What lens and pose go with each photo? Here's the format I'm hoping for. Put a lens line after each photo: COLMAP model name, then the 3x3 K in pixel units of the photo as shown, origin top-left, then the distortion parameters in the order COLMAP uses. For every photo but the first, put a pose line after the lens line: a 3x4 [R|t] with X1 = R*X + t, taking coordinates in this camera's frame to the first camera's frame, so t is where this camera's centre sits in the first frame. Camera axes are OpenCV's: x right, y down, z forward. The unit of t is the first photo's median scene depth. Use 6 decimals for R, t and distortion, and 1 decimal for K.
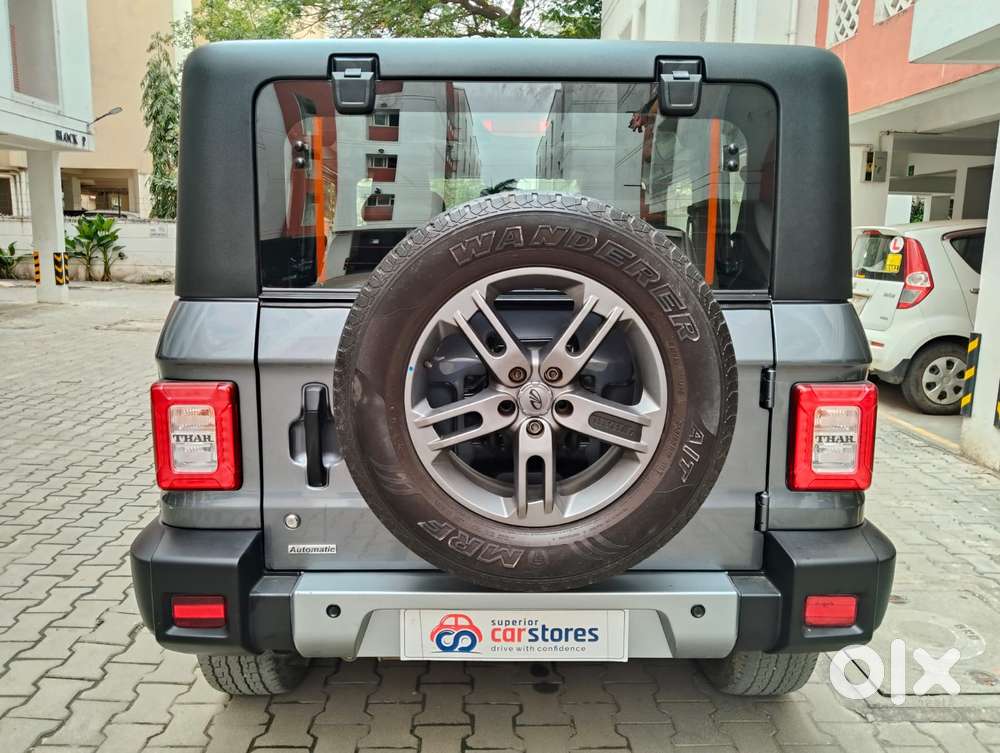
lens RADIAL K [[813.0, 0, 500.0], [0, 813.0, 376.5], [0, 0, 1]] dist [-0.007093, -0.016658]
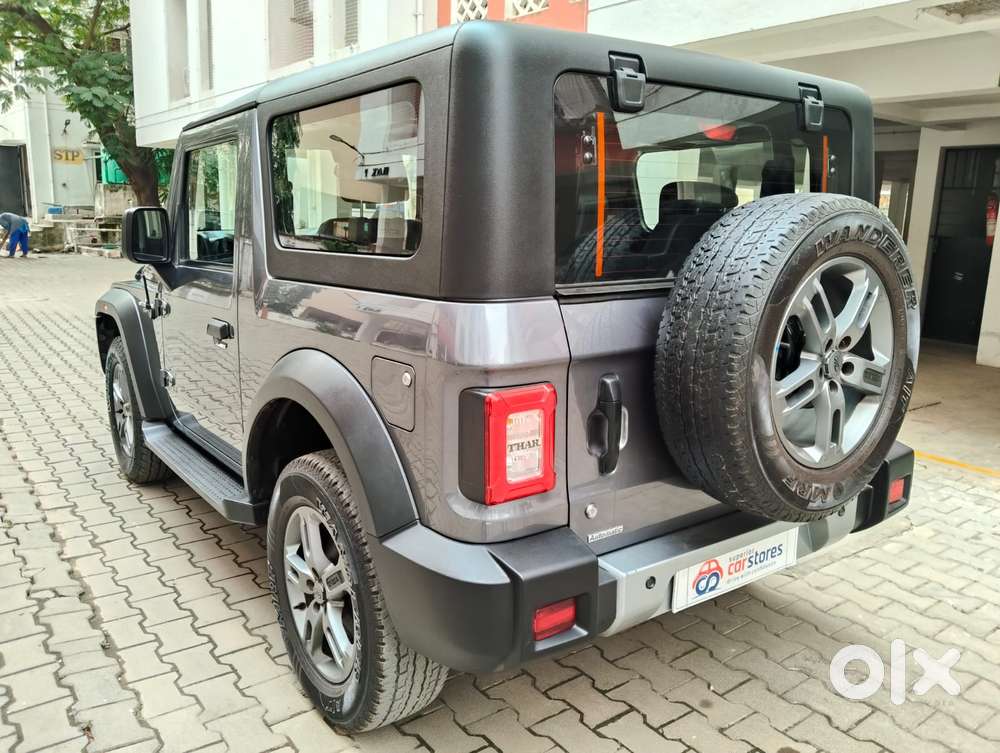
lens RADIAL K [[813.0, 0, 500.0], [0, 813.0, 376.5], [0, 0, 1]] dist [-0.007093, -0.016658]
pose [[0.814655, -0.116079, 0.568210, -0.913572], [0.090485, 0.993206, 0.073172, -0.076067], [-0.572844, -0.008196, 0.819624, 0.228707]]
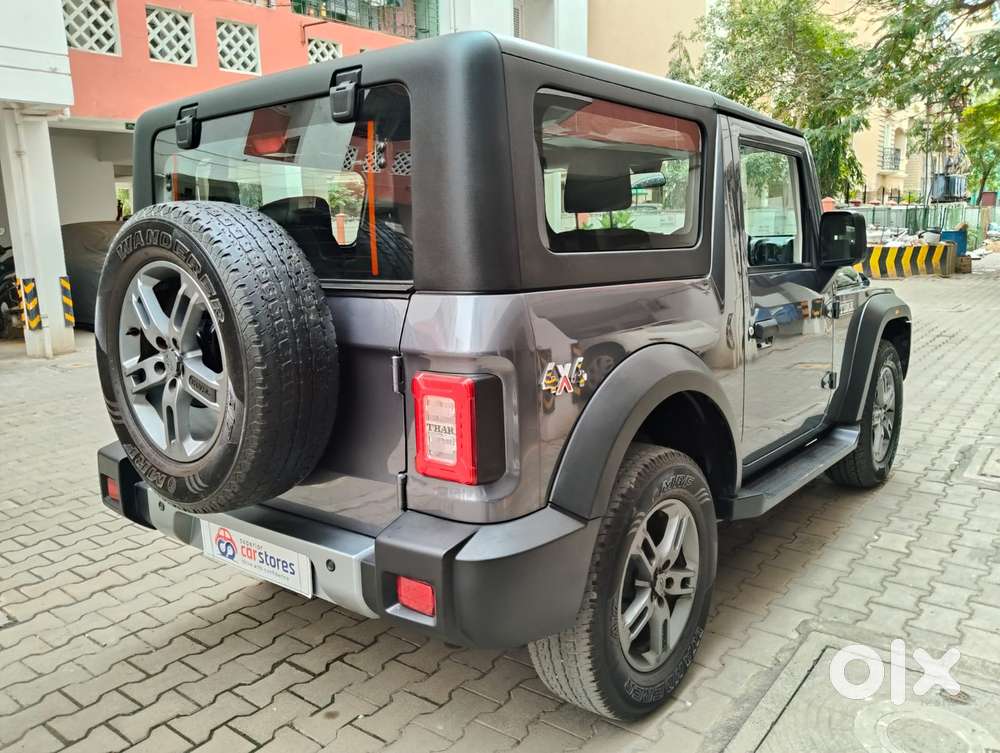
lens RADIAL K [[802.3, 0, 504.4], [0, 802.3, 370.9], [0, 0, 1]] dist [0.081687, -0.001090]
pose [[0.769222, 0.079555, -0.634010, 1.086348], [-0.071888, 0.996694, 0.037846, -0.038258], [0.634925, 0.016466, 0.772398, 0.276498]]
